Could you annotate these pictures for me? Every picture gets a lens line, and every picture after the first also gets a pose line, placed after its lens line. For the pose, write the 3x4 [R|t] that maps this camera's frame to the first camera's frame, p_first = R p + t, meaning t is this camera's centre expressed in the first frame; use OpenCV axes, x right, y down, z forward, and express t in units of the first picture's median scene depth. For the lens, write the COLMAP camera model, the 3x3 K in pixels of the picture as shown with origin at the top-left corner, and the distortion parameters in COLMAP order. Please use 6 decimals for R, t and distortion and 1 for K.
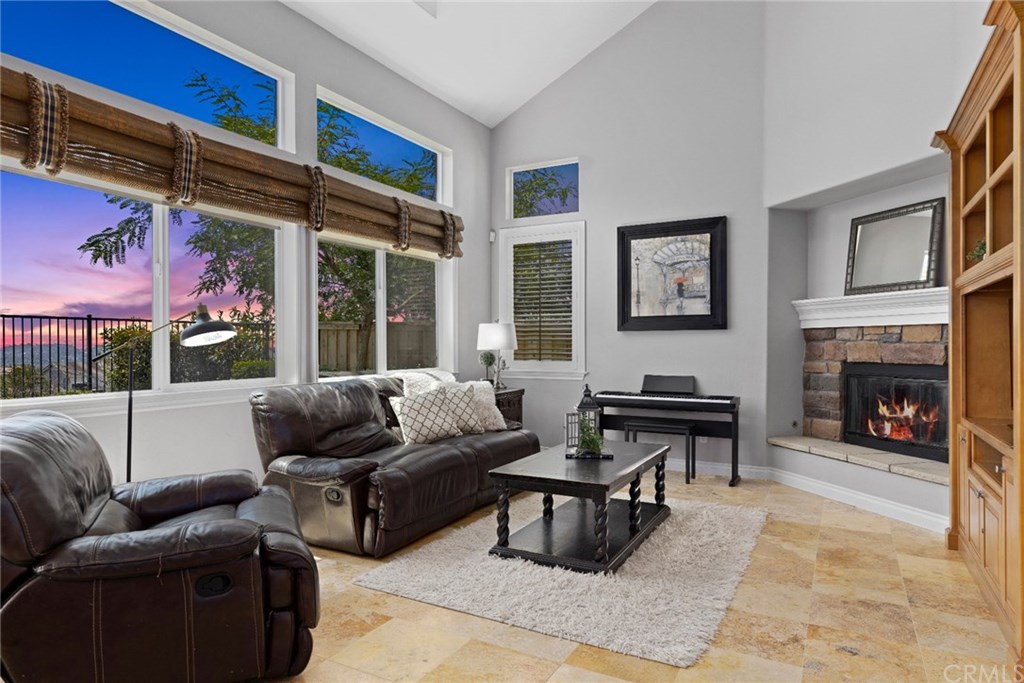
lens RADIAL K [[605.5, 0, 512.7], [0, 605.5, 341.9], [0, 0, 1]] dist [0.000701, 0.000836]
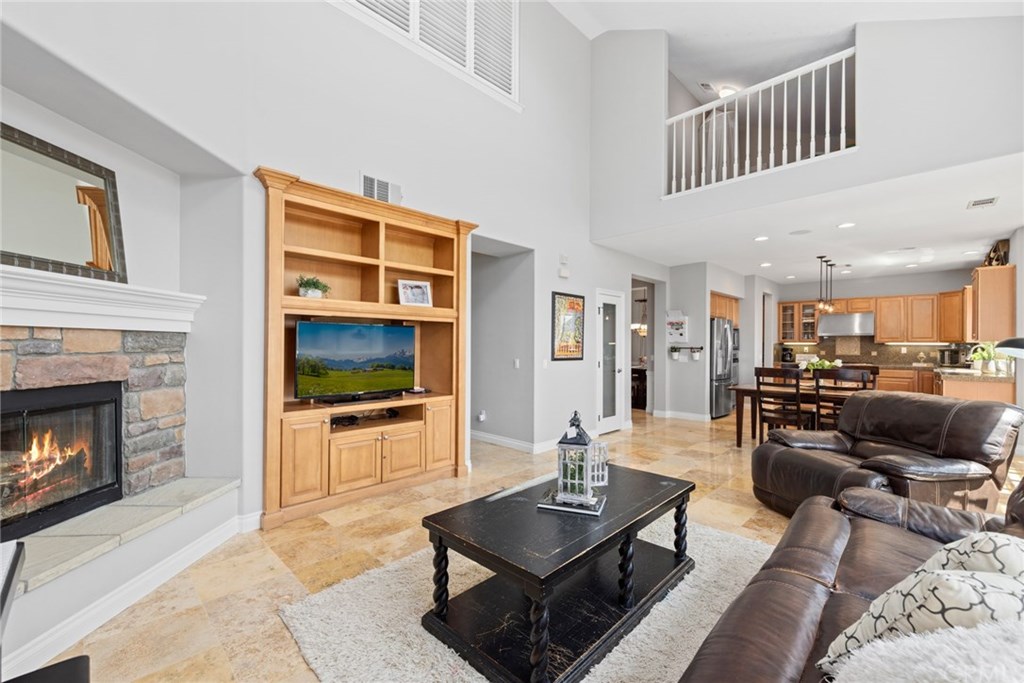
lens RADIAL K [[431.7, 0, 511.0], [0, 431.7, 344.3], [0, 0, 1]] dist [0.001203, 0.000055]
pose [[-0.961929, -0.001341, 0.273296, 0.037213], [-0.002729, 0.999985, -0.004700, -0.007220], [-0.273285, -0.005267, -0.961919, 1.109589]]
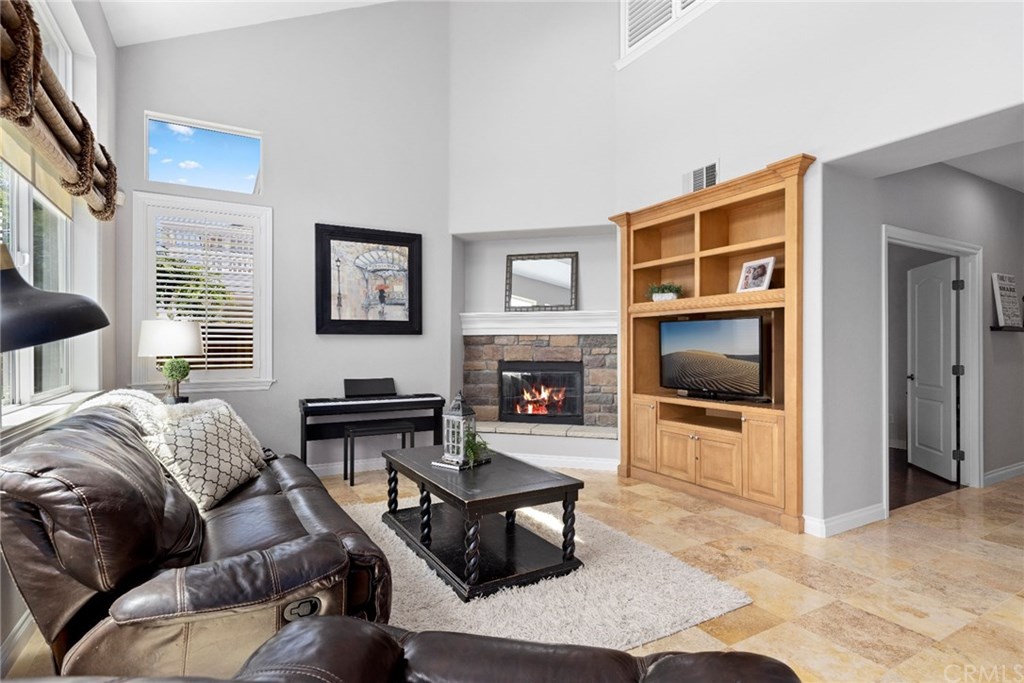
lens RADIAL K [[517.3, 0, 512.0], [0, 517.3, 341.5], [0, 0, 1]] dist [0.003030, 0.000648]
pose [[0.531683, 0.007988, 0.846906, -0.381405], [-0.002008, 0.999965, -0.008171, -0.000816], [-0.846941, 0.002644, 0.531681, 0.351786]]
